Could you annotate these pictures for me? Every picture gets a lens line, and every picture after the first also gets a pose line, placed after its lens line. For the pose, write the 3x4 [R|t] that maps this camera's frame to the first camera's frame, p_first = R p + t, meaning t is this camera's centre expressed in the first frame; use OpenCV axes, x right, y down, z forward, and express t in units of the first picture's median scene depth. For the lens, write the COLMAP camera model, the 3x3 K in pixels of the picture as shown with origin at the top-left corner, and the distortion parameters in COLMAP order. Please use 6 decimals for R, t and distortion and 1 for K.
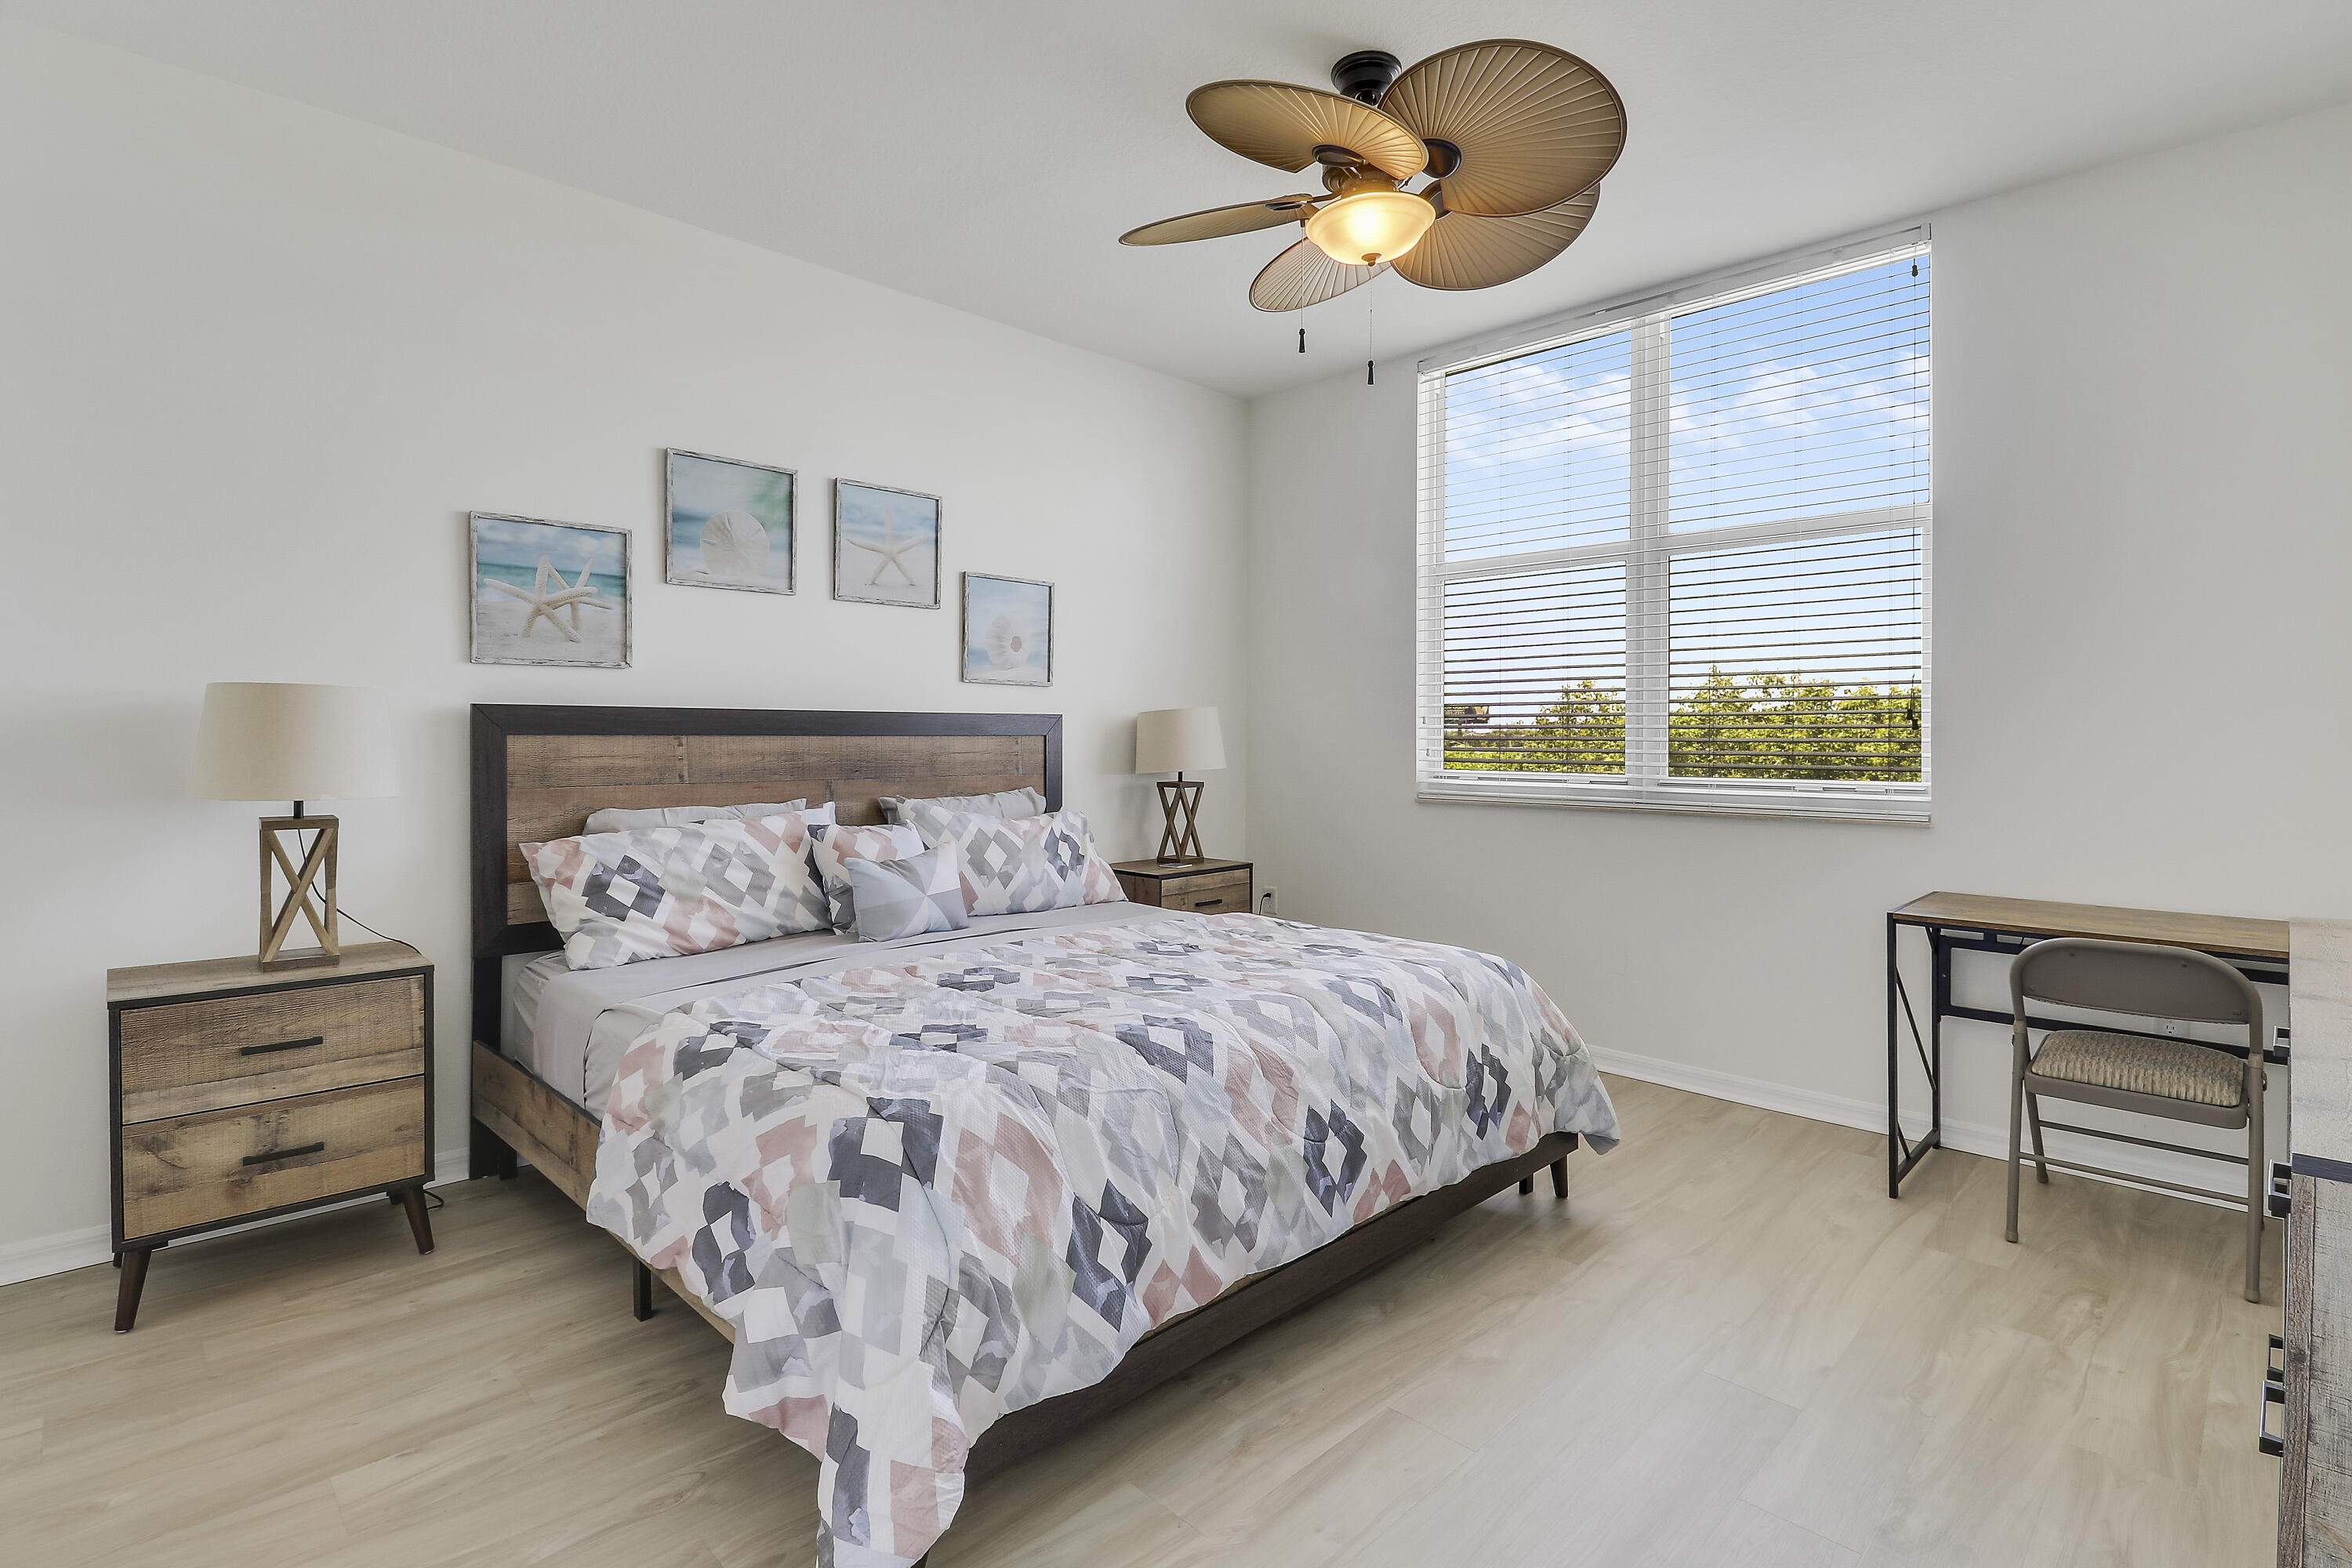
lens RADIAL K [[1137.5, 0, 1171.0], [0, 1137.5, 707.8], [0, 0, 1]] dist [0.023530, -0.005315]
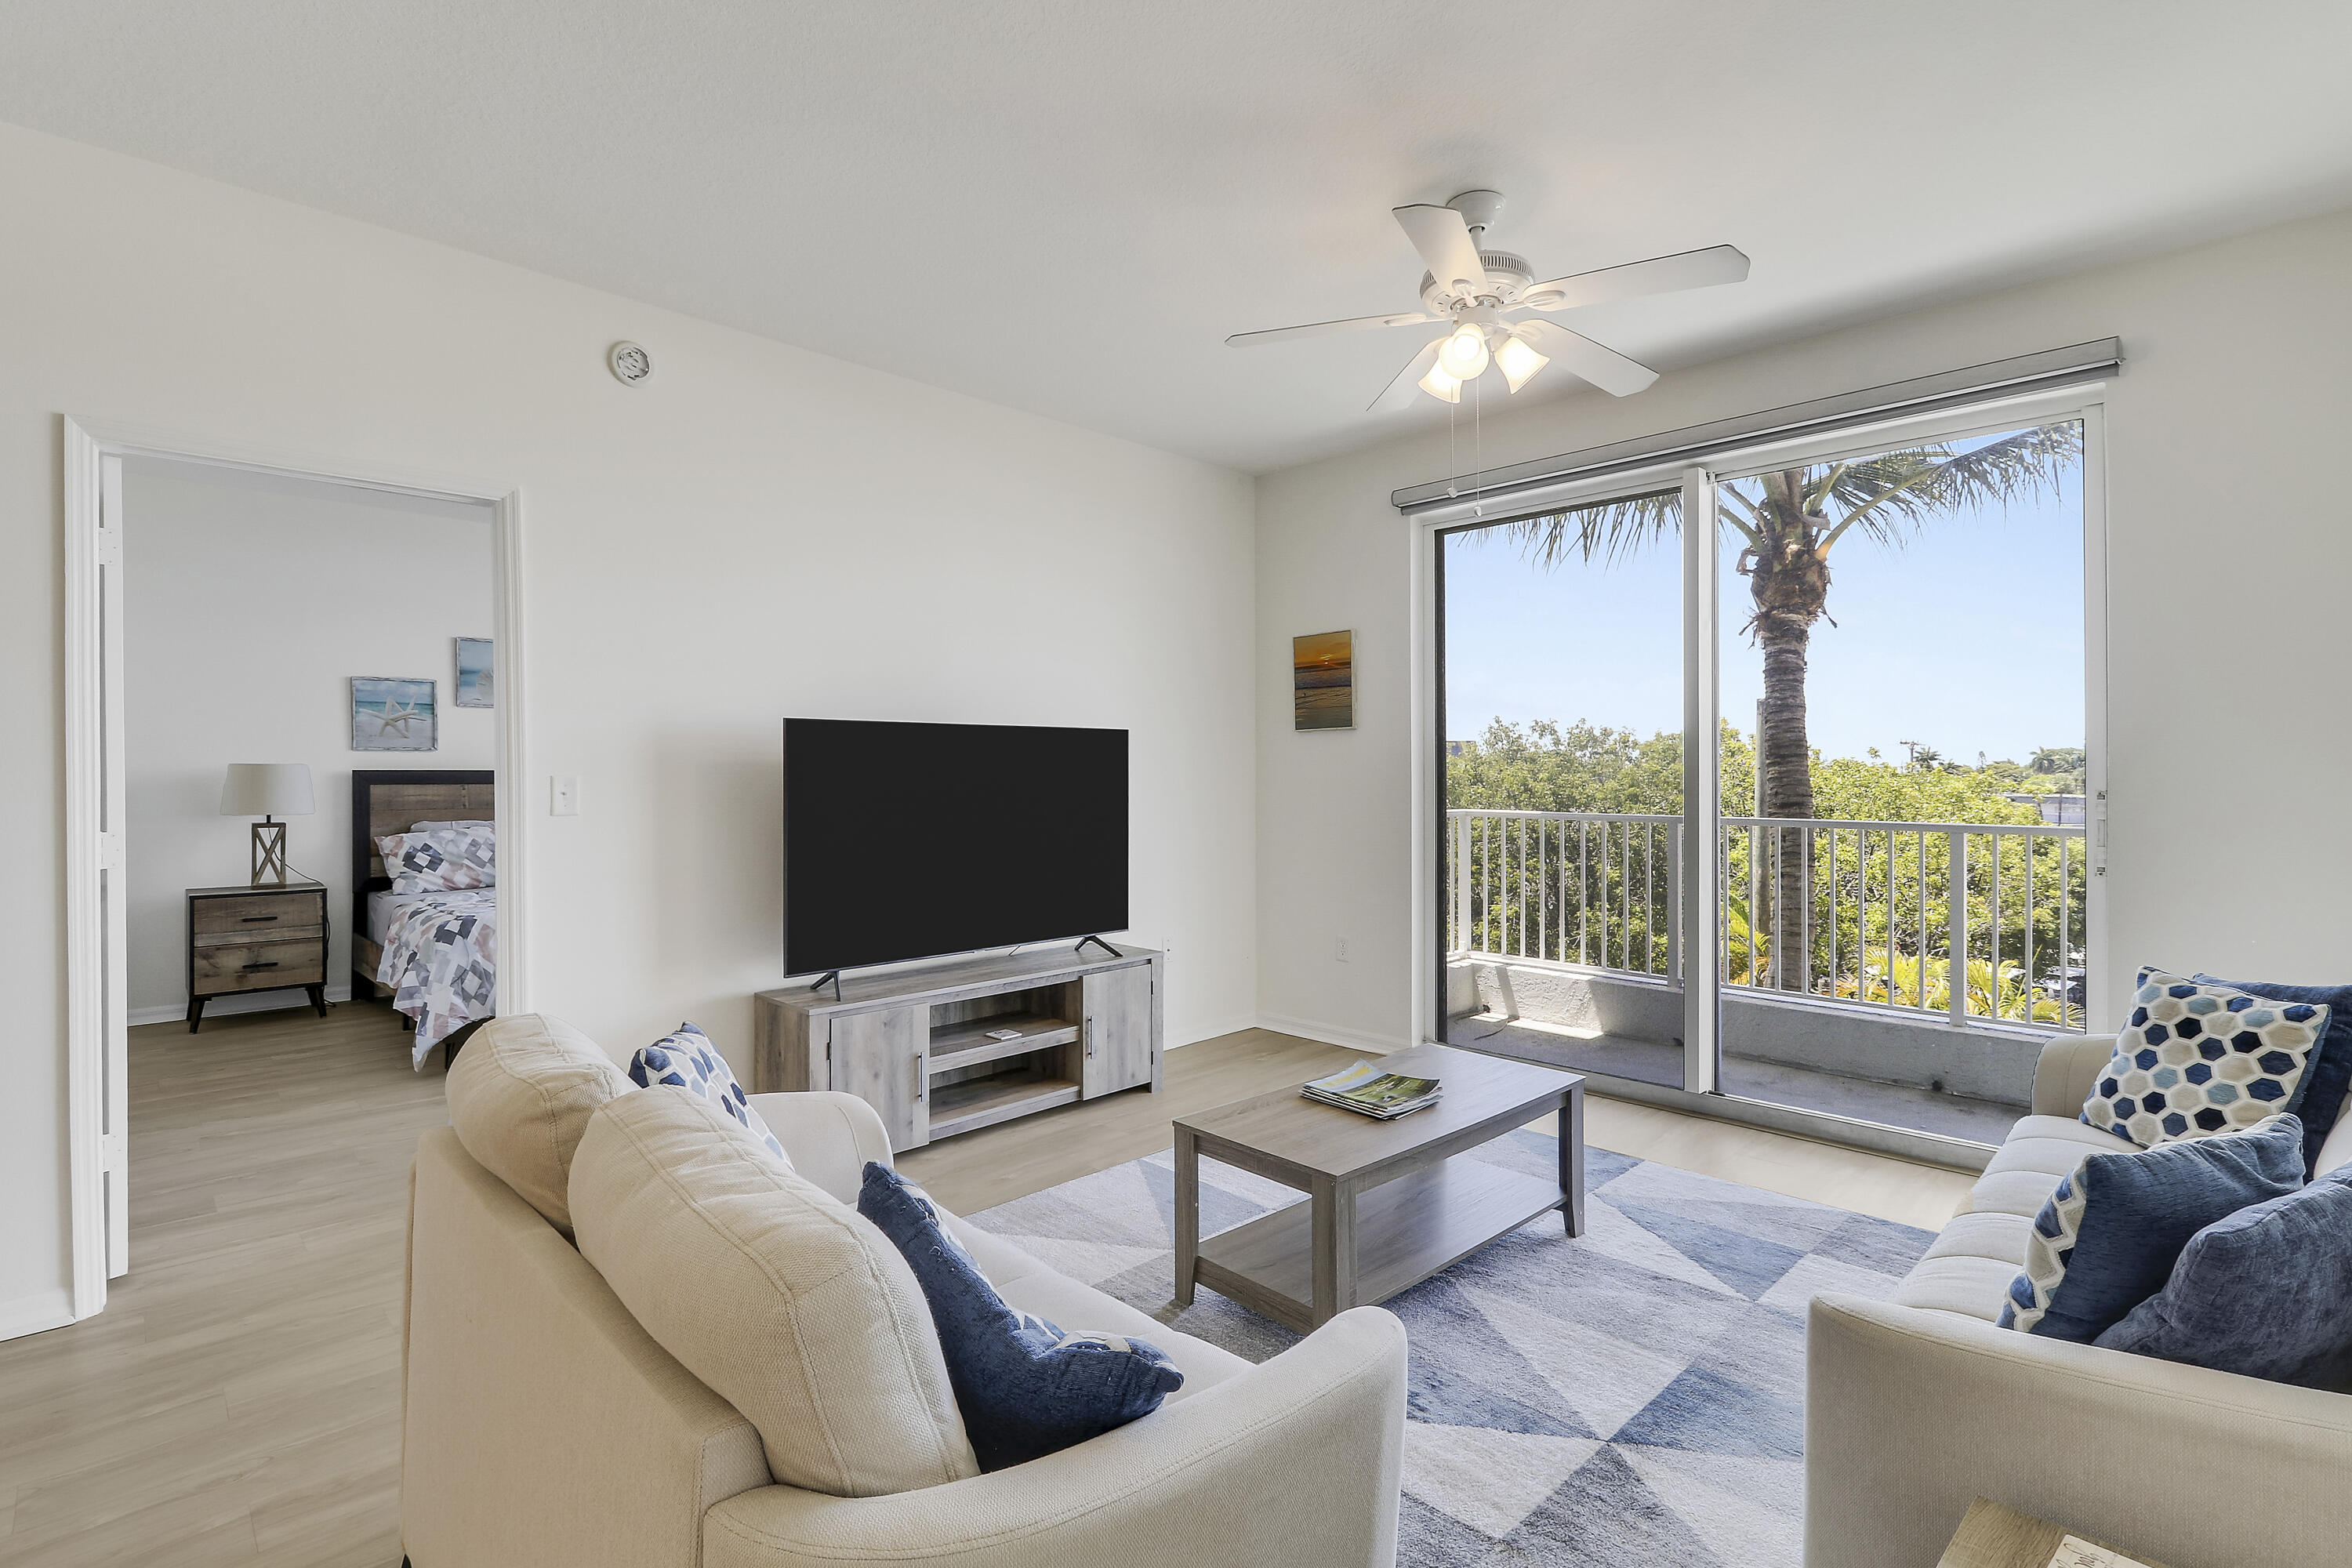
lens RADIAL K [[1137.5, 0, 1124.5], [0, 1137.5, 740.7], [0, 0, 1]] dist [0.023530, -0.005315]
pose [[0.999271, -0.003818, -0.037984, 0.924380], [0.003551, 0.999969, -0.007070, -0.038676], [0.038010, 0.006930, 0.999253, -1.093716]]
